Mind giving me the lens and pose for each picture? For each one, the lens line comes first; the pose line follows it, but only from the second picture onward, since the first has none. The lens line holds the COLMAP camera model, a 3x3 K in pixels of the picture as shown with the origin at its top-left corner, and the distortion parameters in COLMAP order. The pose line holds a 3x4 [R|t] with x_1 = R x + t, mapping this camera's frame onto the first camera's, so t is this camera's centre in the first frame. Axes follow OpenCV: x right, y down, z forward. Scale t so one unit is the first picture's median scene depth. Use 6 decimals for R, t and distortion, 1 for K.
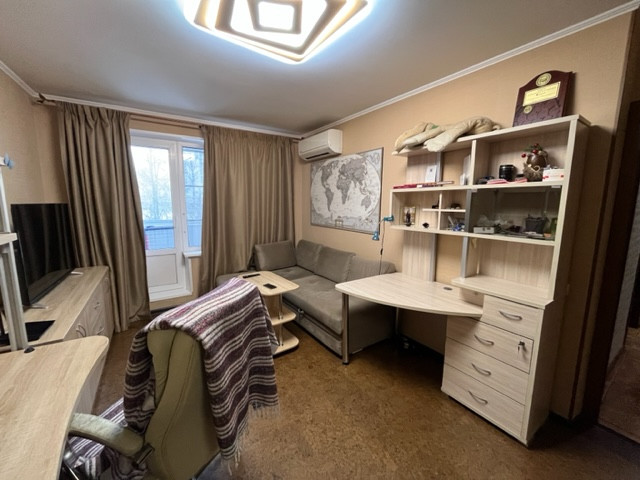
lens RADIAL K [[256.8, 0, 320.4], [0, 256.8, 240.5], [0, 0, 1]] dist [-0.004322, 0.000216]
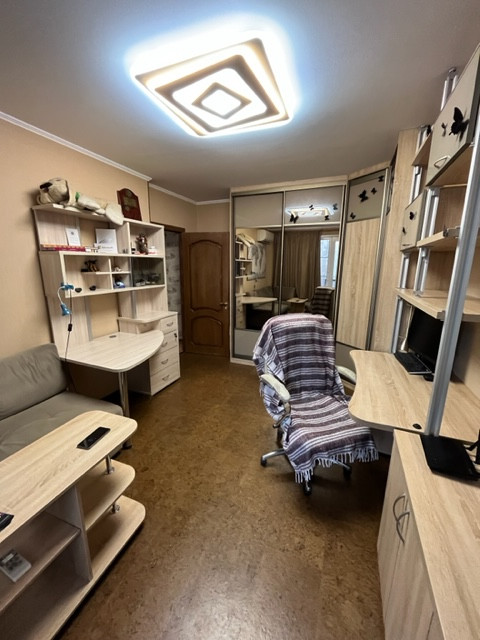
lens RADIAL K [[256.8, 0, 239.2], [0, 256.8, 320.5], [0, 0, 1]] dist [-0.004322, 0.000216]
pose [[-0.551376, -0.189905, 0.812355, -0.726137], [0.106899, 0.949637, 0.294554, -0.162046], [-0.827380, 0.249250, -0.503306, 0.962029]]
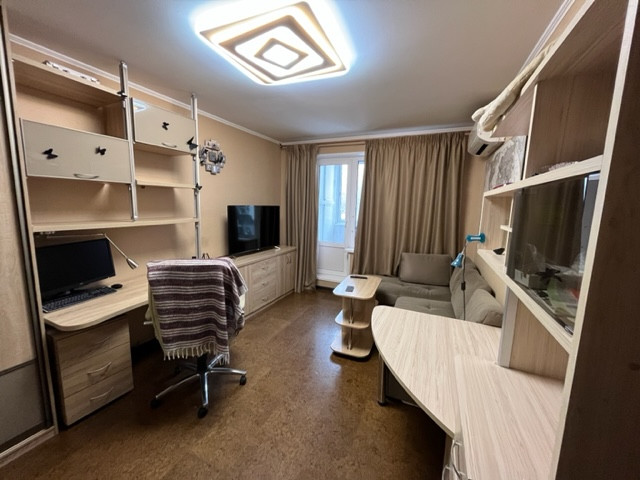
lens RADIAL K [[256.8, 0, 319.7], [0, 256.8, 240.6], [0, 0, 1]] dist [-0.004322, 0.000216]
pose [[0.534341, 0.129688, -0.835261, 0.581205], [-0.147564, 0.987298, 0.058893, -0.057189], [0.832289, 0.091786, 0.546691, 0.311780]]
